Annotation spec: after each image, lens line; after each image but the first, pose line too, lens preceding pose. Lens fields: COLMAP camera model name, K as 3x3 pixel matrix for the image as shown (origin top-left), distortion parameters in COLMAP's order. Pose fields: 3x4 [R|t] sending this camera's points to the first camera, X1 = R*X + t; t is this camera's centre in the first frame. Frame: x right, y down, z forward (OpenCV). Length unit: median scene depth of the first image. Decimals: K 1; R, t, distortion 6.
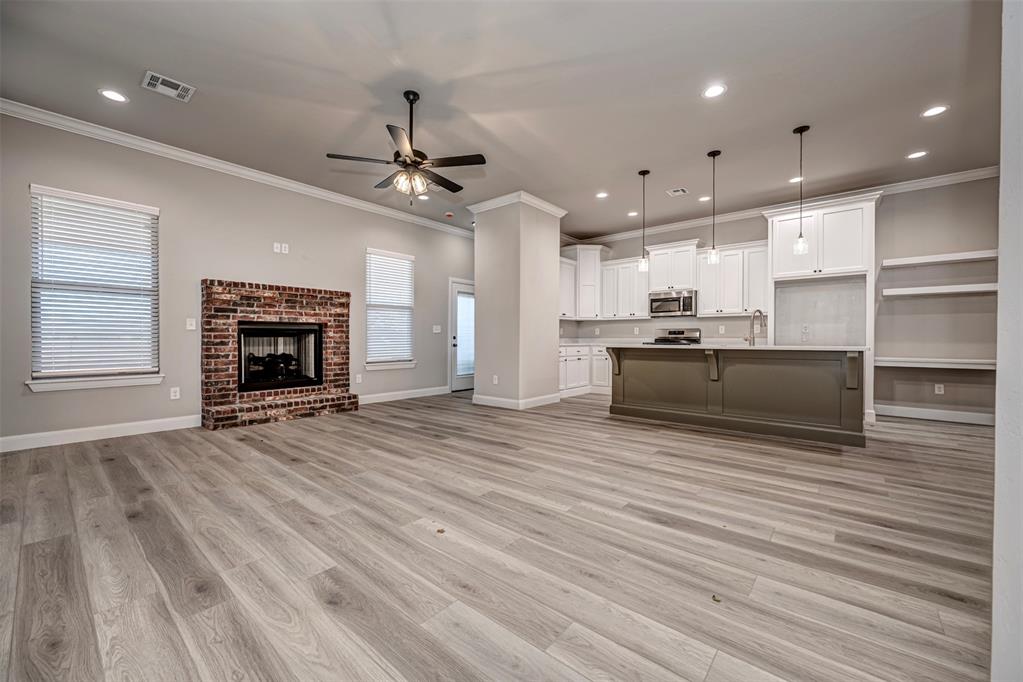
lens RADIAL K [[393.8, 0, 484.7], [0, 393.8, 341.9], [0, 0, 1]] dist [-0.000419, -0.000162]
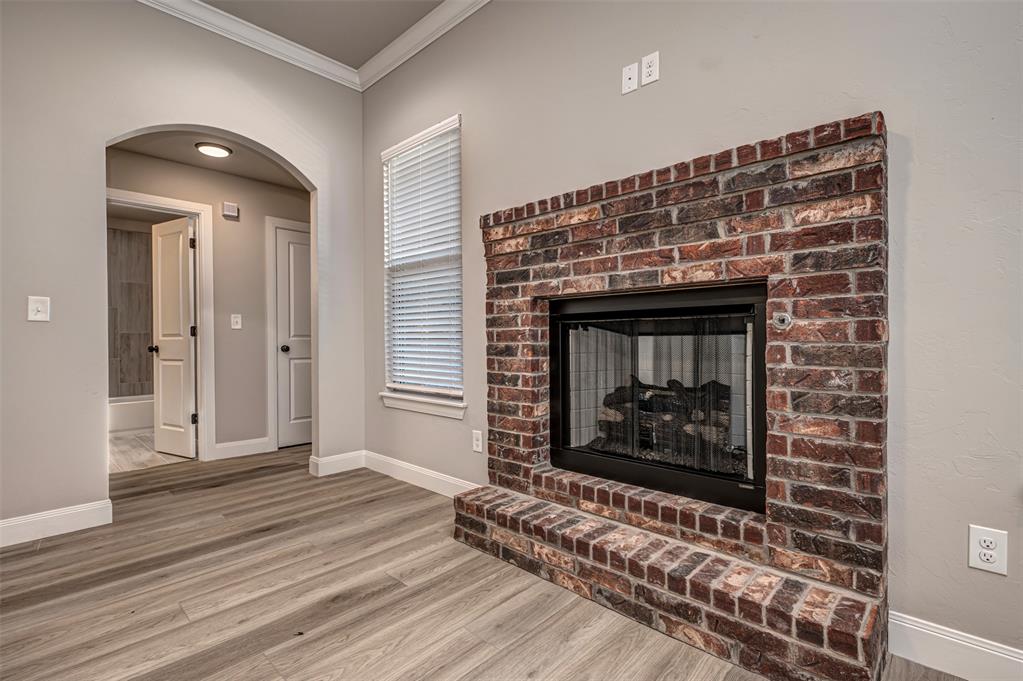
lens RADIAL K [[473.8, 0, 541.7], [0, 473.8, 343.5], [0, 0, 1]] dist [0.000326, -0.000015]
pose [[0.011724, 0.000475, -0.999931, -0.118032], [-0.008666, 0.999962, 0.000373, -0.005376], [0.999894, 0.008662, 0.011728, 0.992029]]
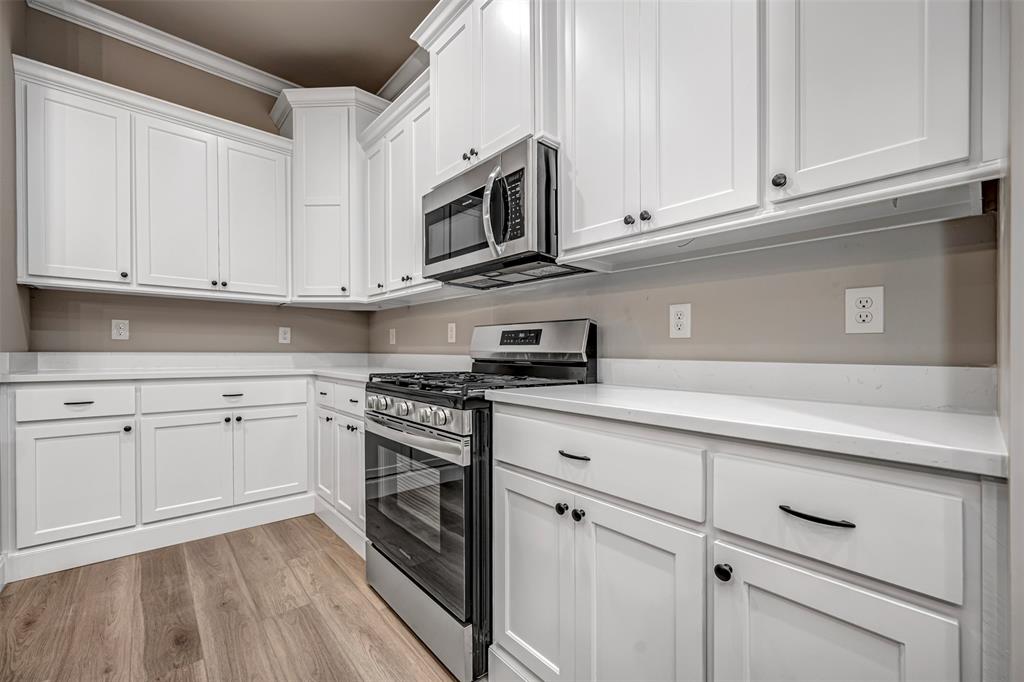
lens RADIAL K [[402.4, 0, 473.4], [0, 402.4, 342.3], [0, 0, 1]] dist [-0.000742, -0.000043]
pose [[0.986107, 0.002927, -0.166088, 0.744262], [-0.008001, 0.999521, -0.029893, -0.016948], [0.165921, 0.030807, 0.985658, 1.085689]]
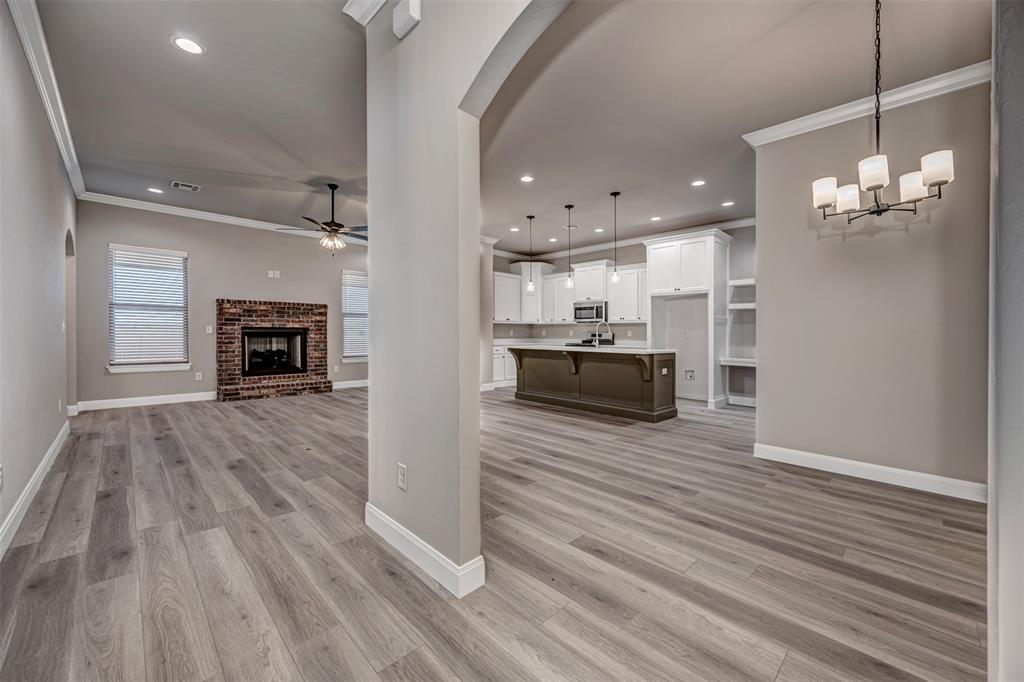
lens RADIAL K [[390.2, 0, 492.2], [0, 390.2, 340.6], [0, 0, 1]] dist [-0.001380, -0.000088]
pose [[0.996421, 0.009387, -0.084002, 0.397551], [-0.008386, 0.999890, 0.012265, -0.028575], [0.084108, -0.011517, 0.996390, -0.334744]]
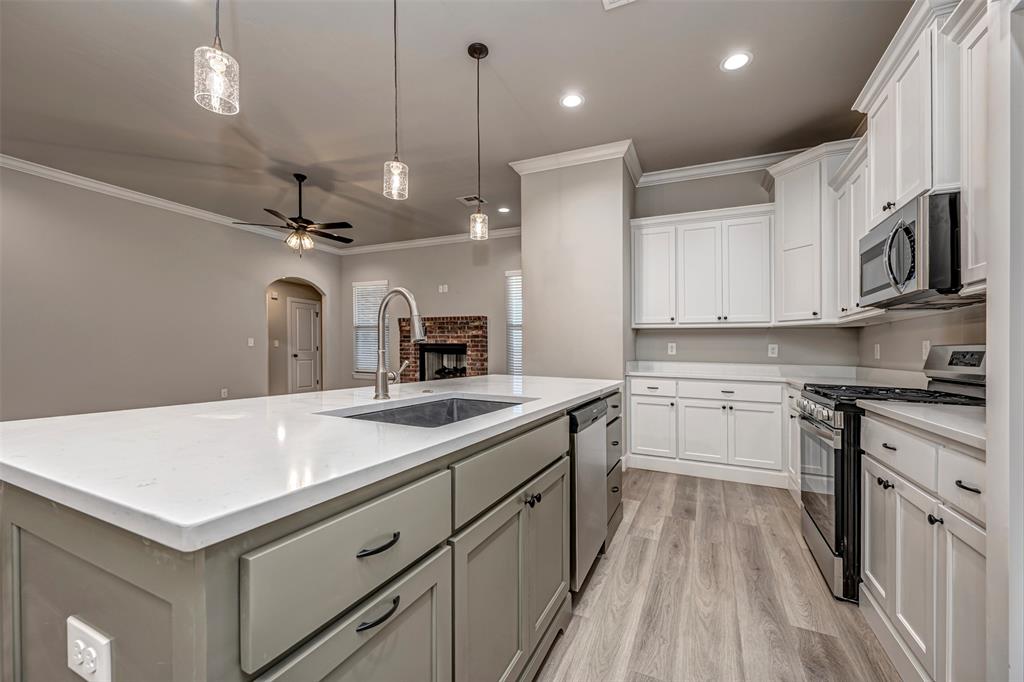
lens RADIAL K [[405.0, 0, 535.6], [0, 405.0, 361.4], [0, 0, 1]] dist [-0.000590, -0.000033]
pose [[0.314453, 0.029424, -0.948817, 0.981860], [-0.022860, 0.999464, 0.023419, -0.031408], [0.948998, 0.014326, 0.314957, 0.940644]]
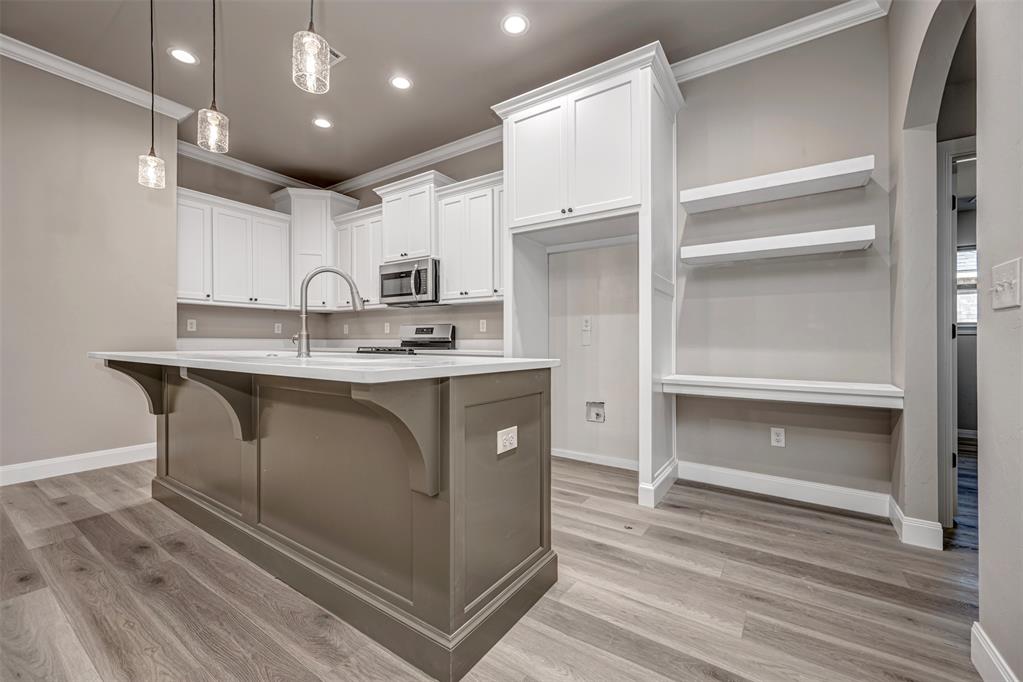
lens RADIAL K [[417.6, 0, 479.4], [0, 417.6, 342.5], [0, 0, 1]] dist [0.000488, 0.000087]
pose [[0.994642, 0.003371, 0.103328, 0.749899], [-0.002793, 0.999980, -0.005740, -0.002728], [-0.103346, 0.005420, 0.994631, 0.521038]]
